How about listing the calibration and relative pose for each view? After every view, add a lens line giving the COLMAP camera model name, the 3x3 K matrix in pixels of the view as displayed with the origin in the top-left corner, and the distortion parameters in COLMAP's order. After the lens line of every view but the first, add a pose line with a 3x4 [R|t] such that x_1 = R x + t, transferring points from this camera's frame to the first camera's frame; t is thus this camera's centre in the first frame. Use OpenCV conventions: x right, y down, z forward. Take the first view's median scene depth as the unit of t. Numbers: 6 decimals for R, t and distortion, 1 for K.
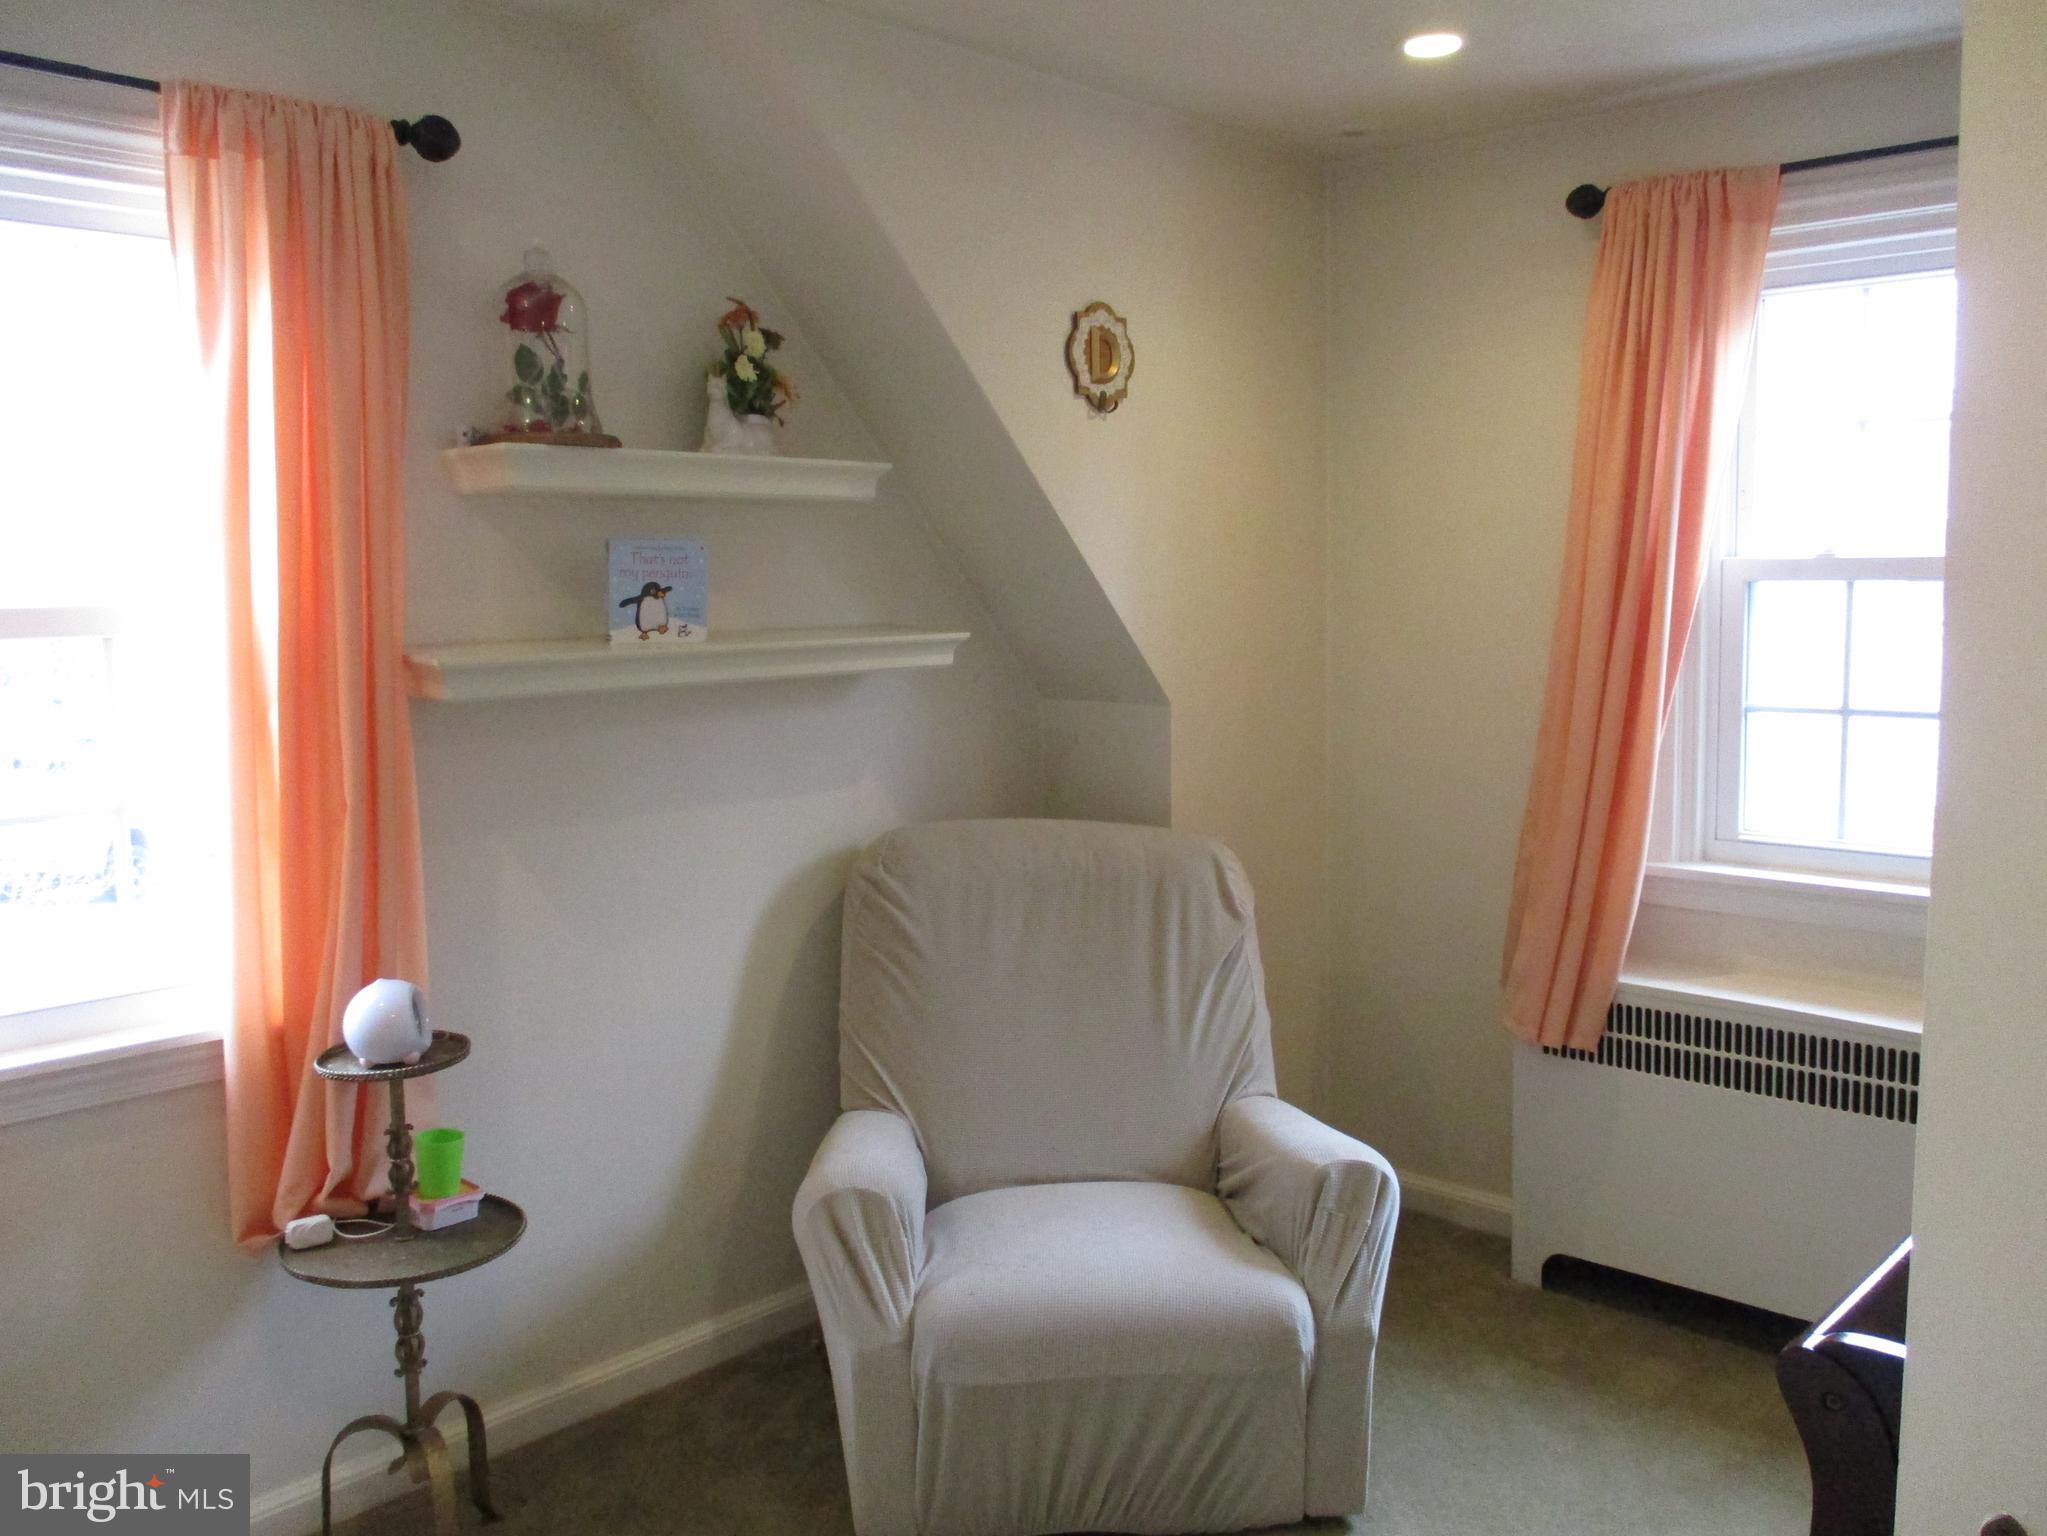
lens RADIAL K [[1752.8, 0, 1023.5], [0, 1752.8, 768.0], [0, 0, 1]] dist [-0.002752, 0.004450]
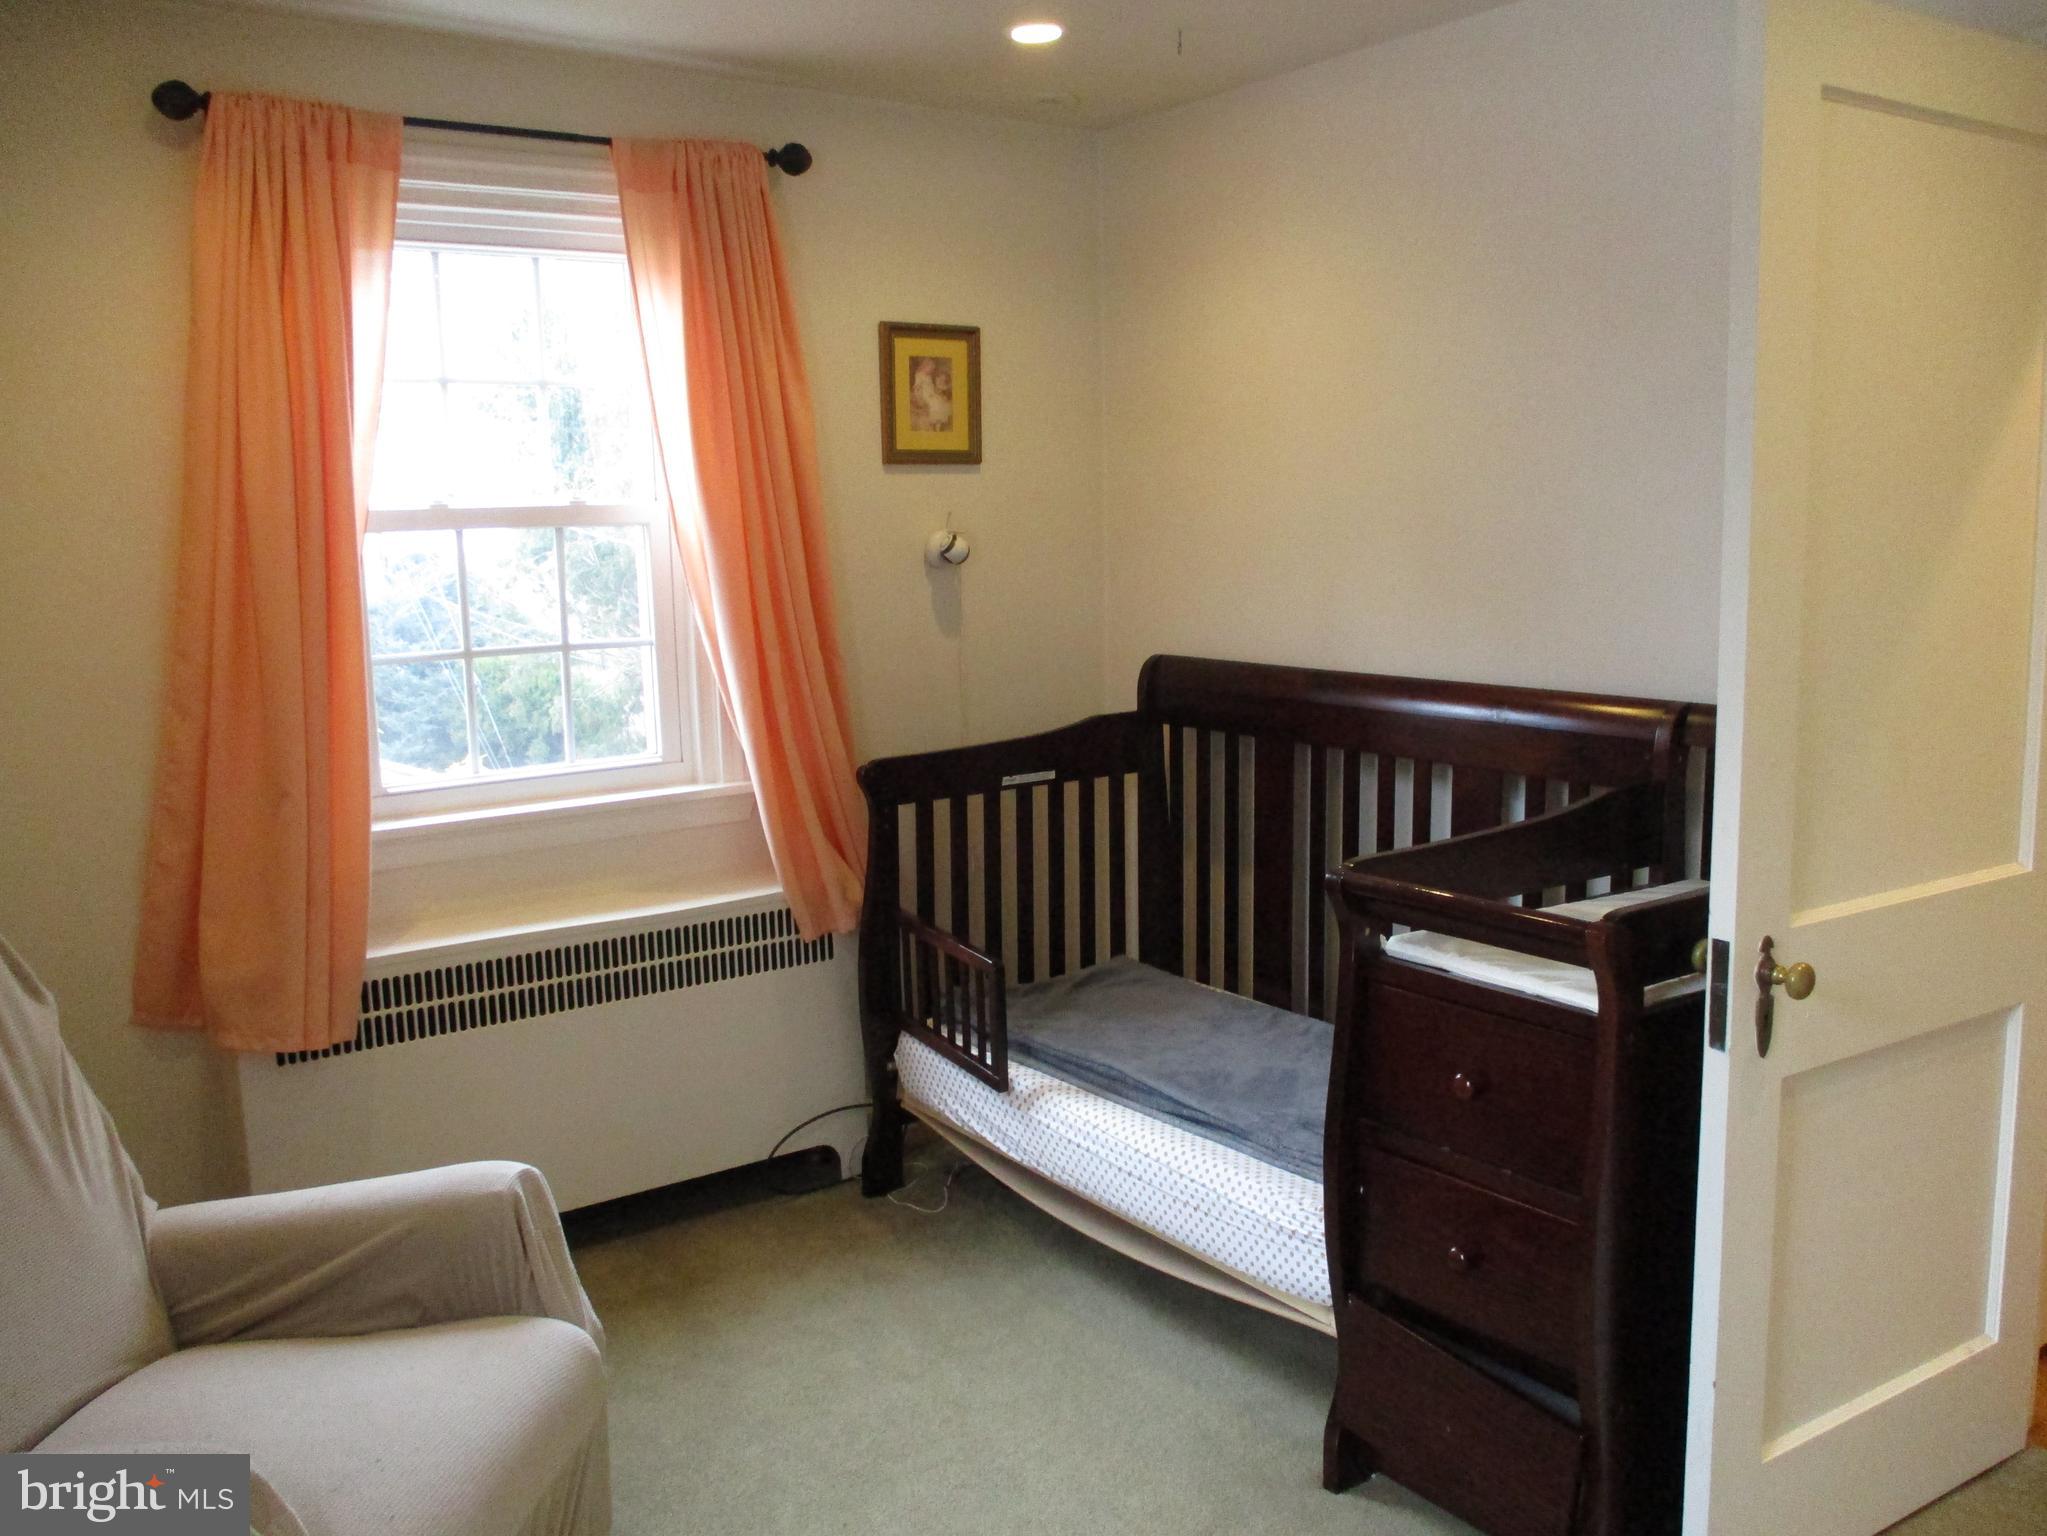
lens RADIAL K [[1816.8, 0, 1023.5], [0, 1816.8, 768.0], [0, 0, 1]] dist [-0.006076, -0.004632]
pose [[0.210433, -0.140055, 0.967524, -0.594352], [0.129333, 0.984974, 0.114452, -0.052071], [-0.969016, 0.101048, 0.225385, 0.489125]]
